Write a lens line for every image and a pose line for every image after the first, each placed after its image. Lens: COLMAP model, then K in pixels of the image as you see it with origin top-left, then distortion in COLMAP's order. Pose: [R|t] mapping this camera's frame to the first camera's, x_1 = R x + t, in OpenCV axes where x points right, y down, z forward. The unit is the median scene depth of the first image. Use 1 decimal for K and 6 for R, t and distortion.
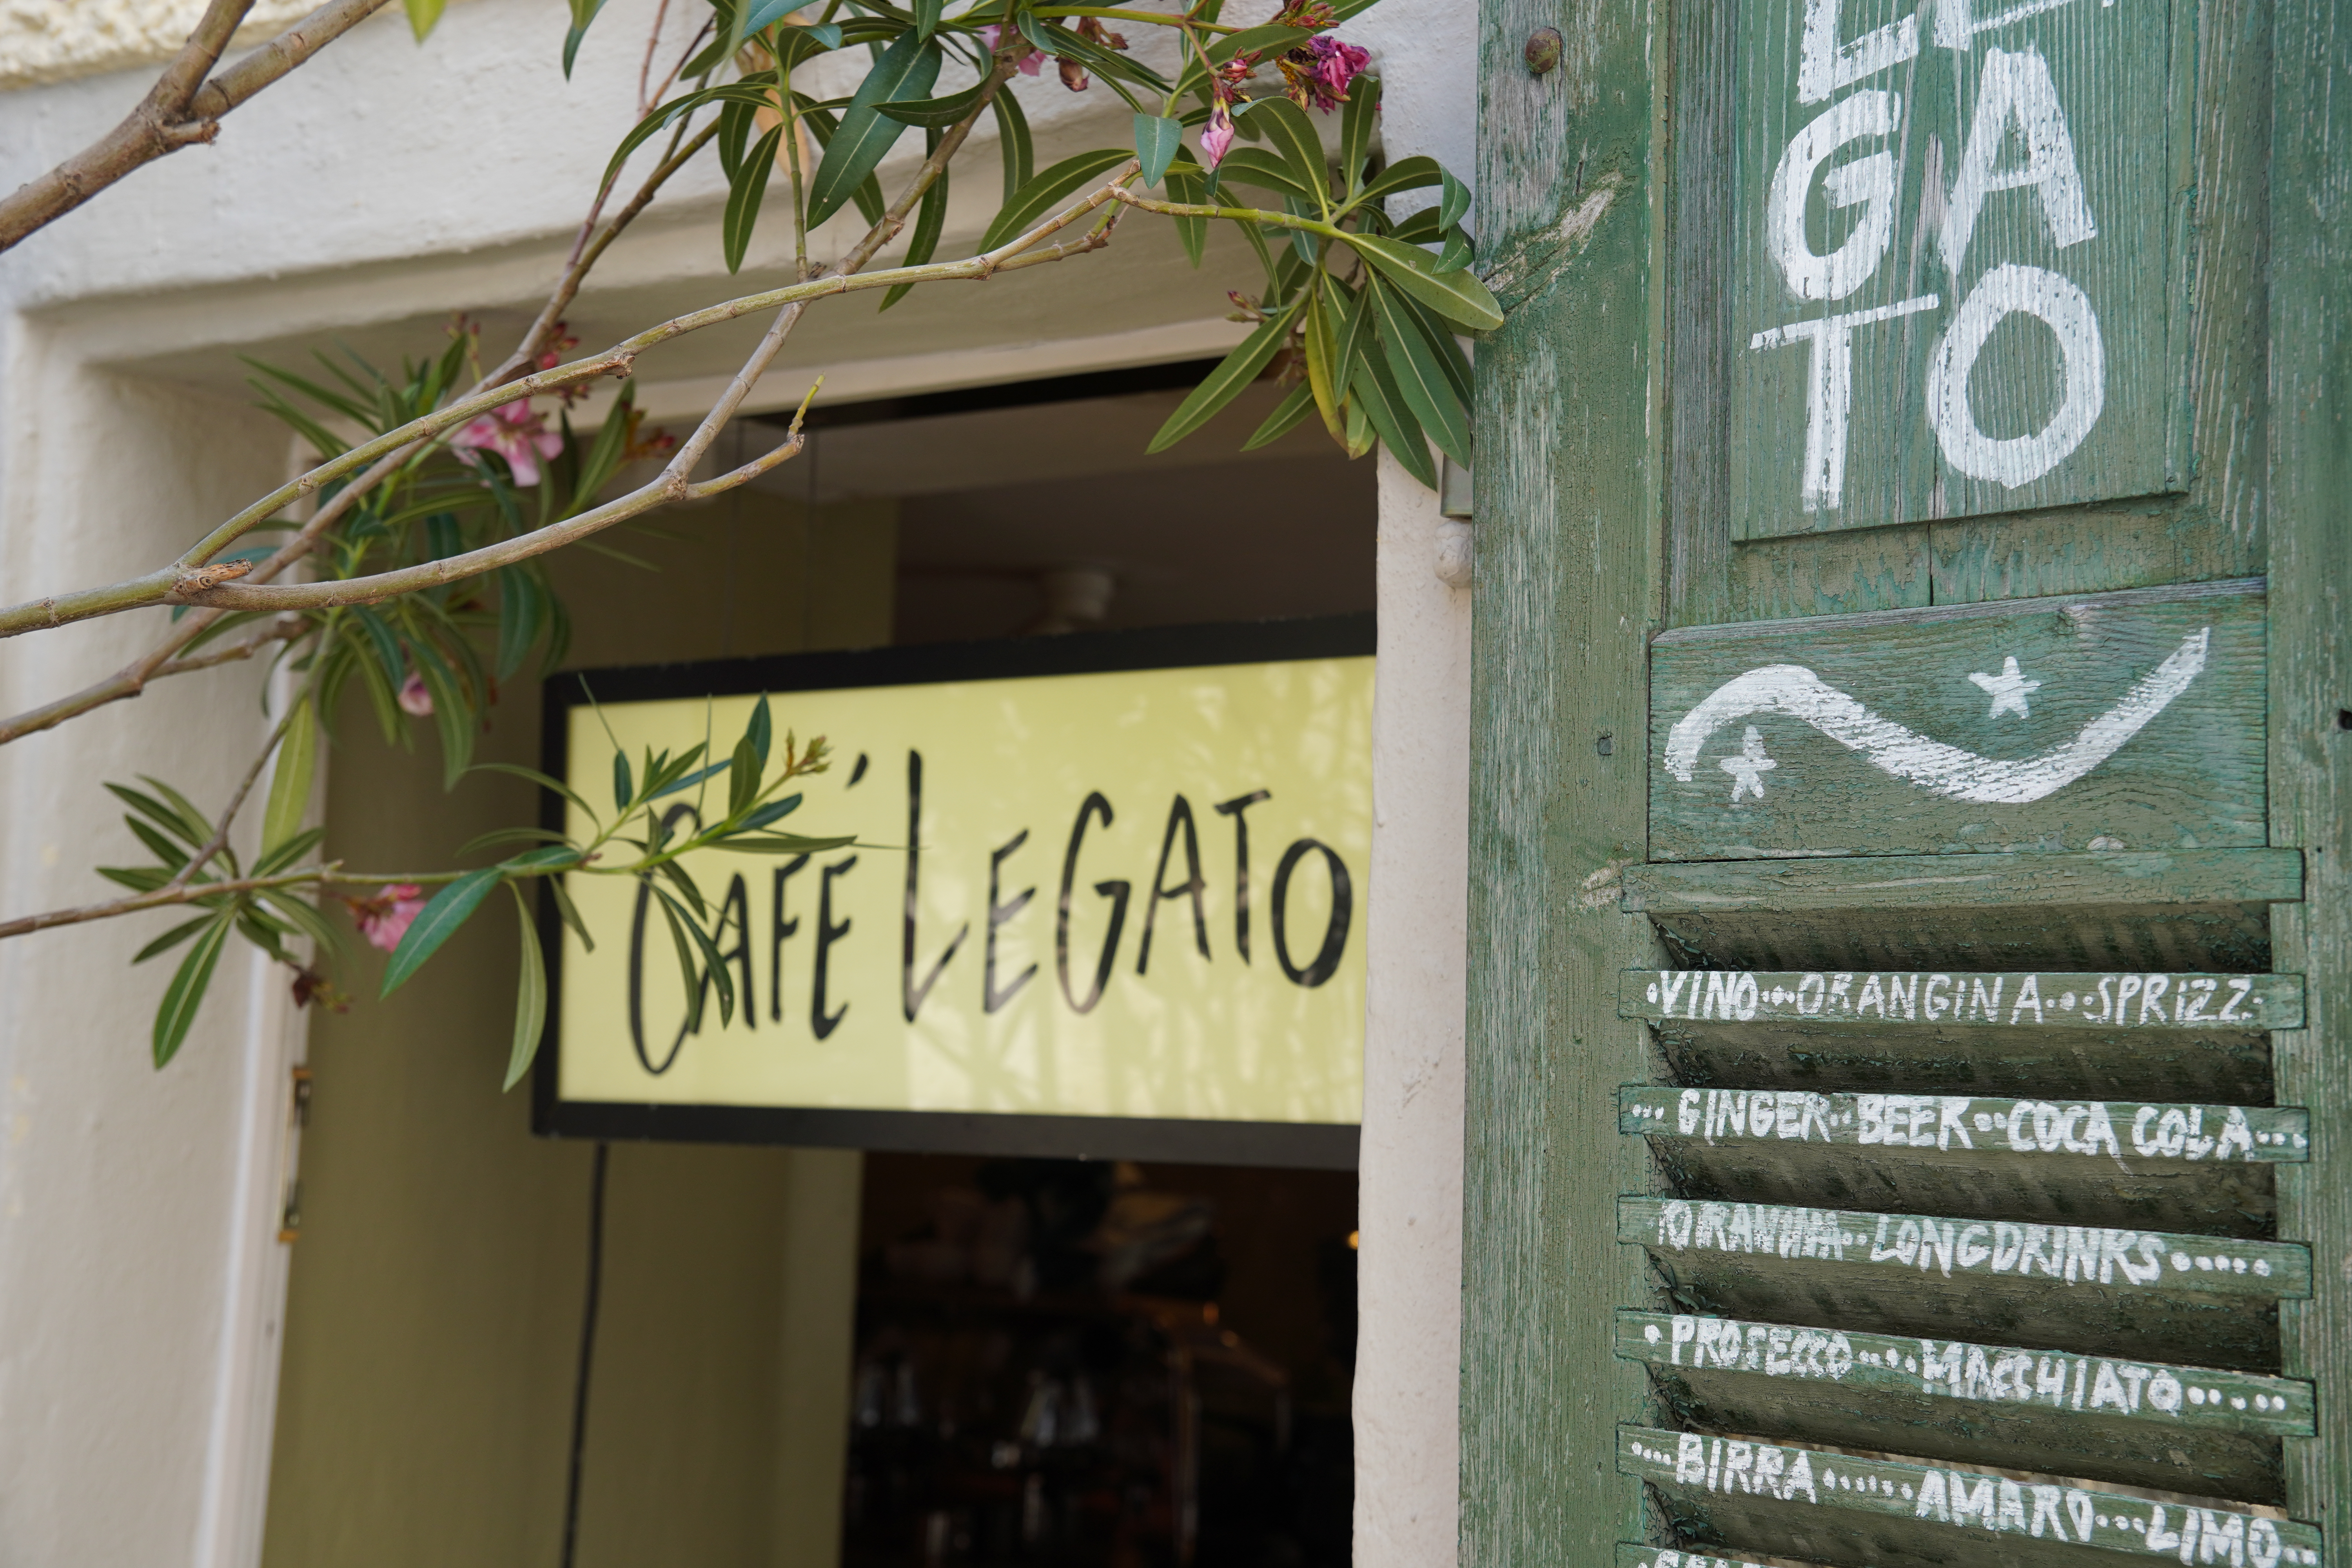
lens RADIAL K [[2671.6, 0, 1176.0], [0, 2671.6, 784.0], [0, 0, 1]] dist [0.084987, -0.007532]
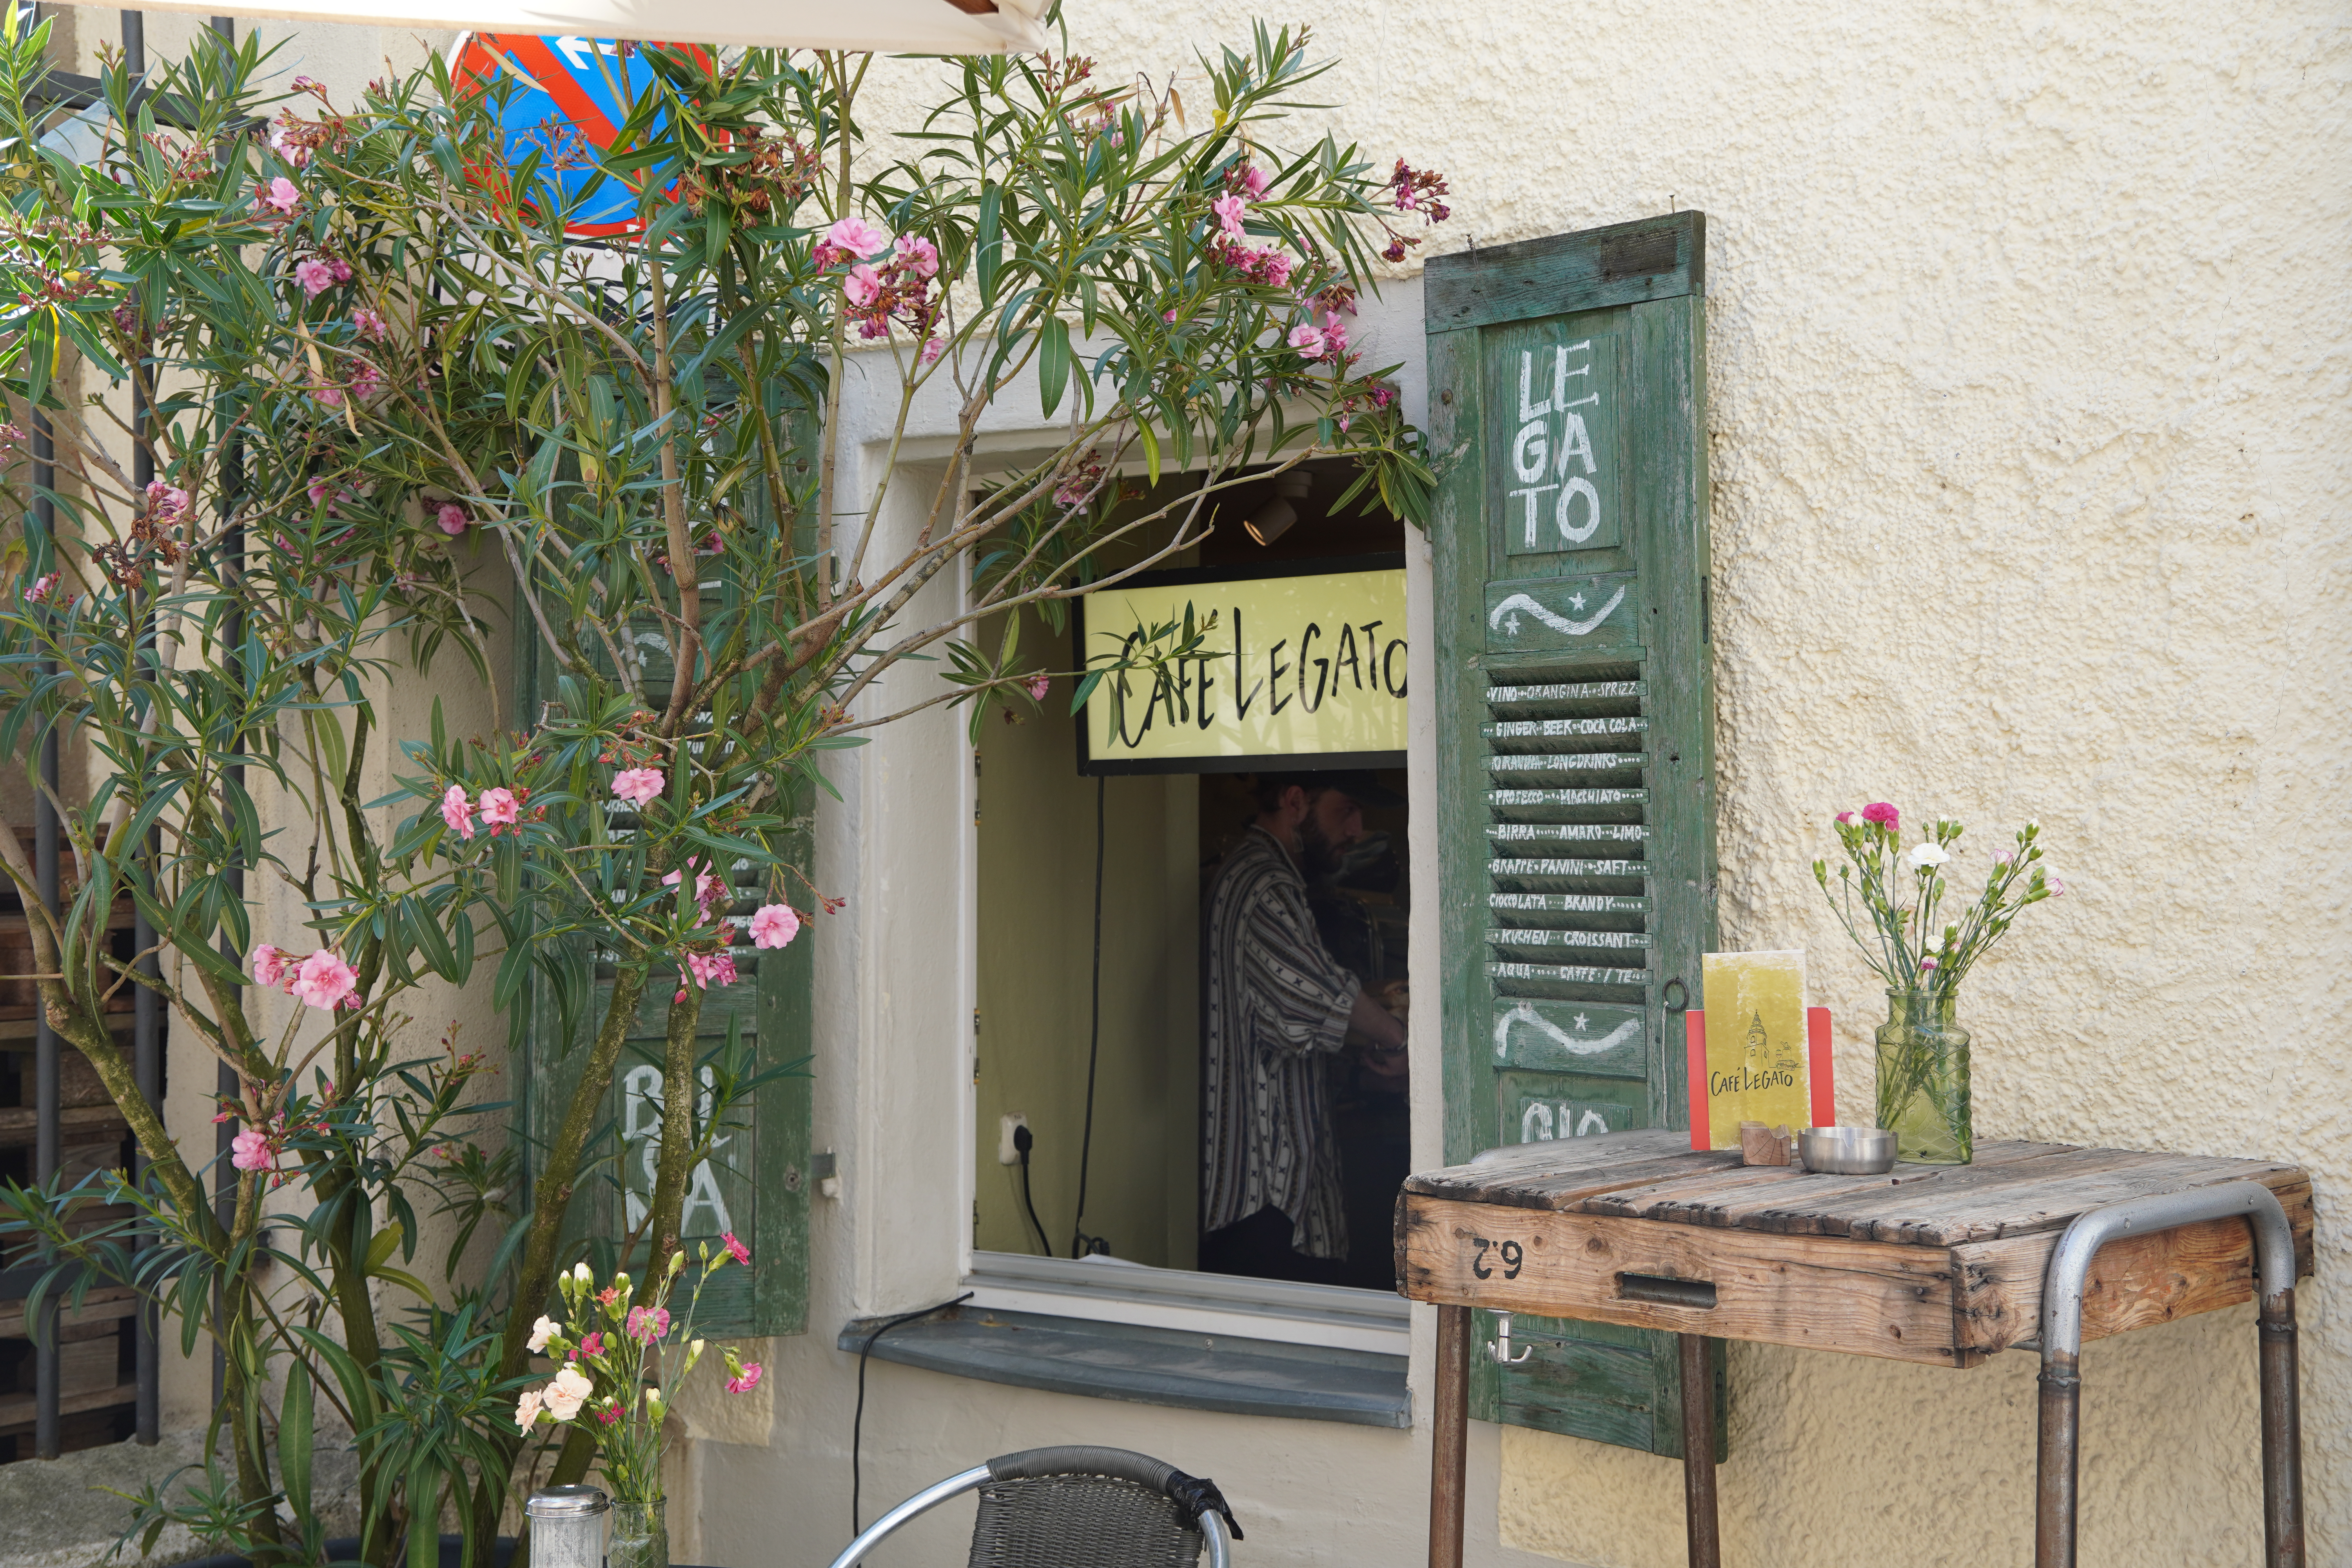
lens RADIAL K [[2671.6, 0, 1176.0], [0, 2671.6, 784.0], [0, 0, 1]] dist [0.084987, -0.007532]
pose [[0.995875, -0.044377, -0.079148, 0.052715], [0.052342, 0.993450, 0.101579, -0.169332], [0.074121, -0.105303, 0.991674, -2.339871]]
